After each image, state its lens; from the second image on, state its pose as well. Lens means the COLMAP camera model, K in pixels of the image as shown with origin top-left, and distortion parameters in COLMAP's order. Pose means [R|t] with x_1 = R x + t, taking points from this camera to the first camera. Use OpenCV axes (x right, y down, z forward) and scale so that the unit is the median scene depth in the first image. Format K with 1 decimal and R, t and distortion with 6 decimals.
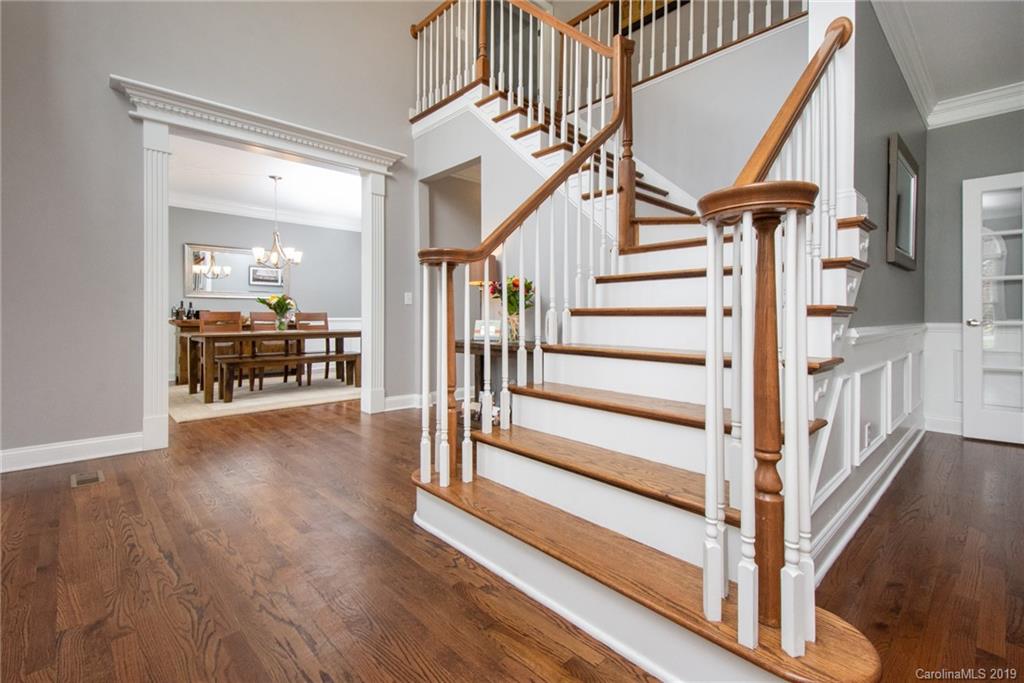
lens RADIAL K [[453.4, 0, 520.3], [0, 453.4, 315.0], [0, 0, 1]] dist [0.017756, -0.007023]
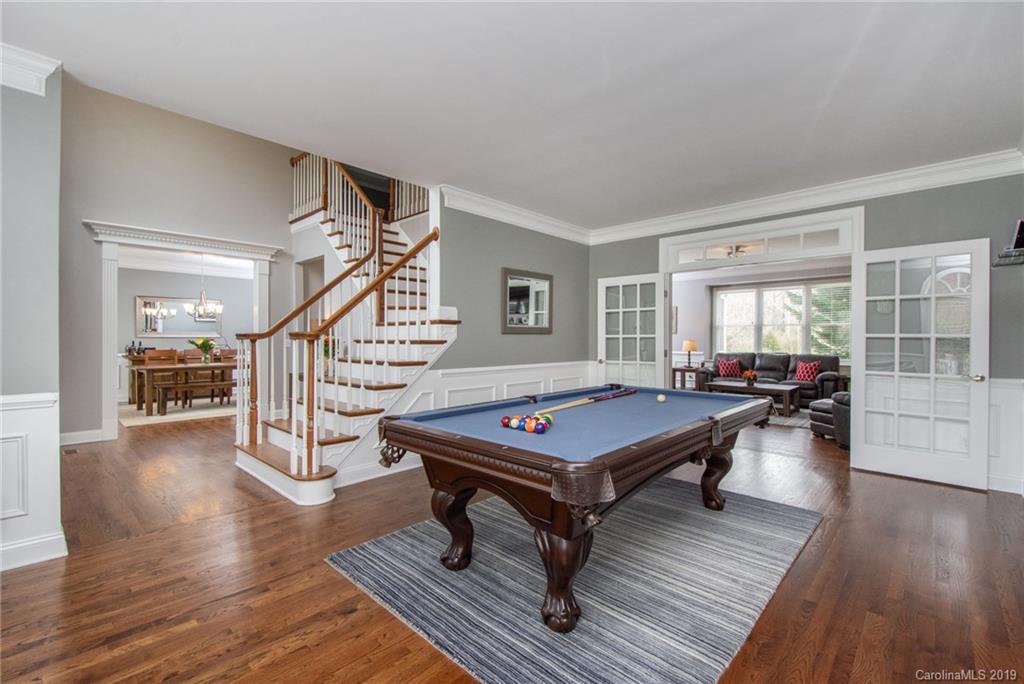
lens RADIAL K [[440.6, 0, 503.7], [0, 440.6, 338.4], [0, 0, 1]] dist [-0.005616, -0.000482]
pose [[0.998818, -0.001555, 0.048580, 0.363400], [0.001681, 0.999995, -0.002568, -0.045768], [-0.048576, 0.002647, 0.998816, -0.431927]]
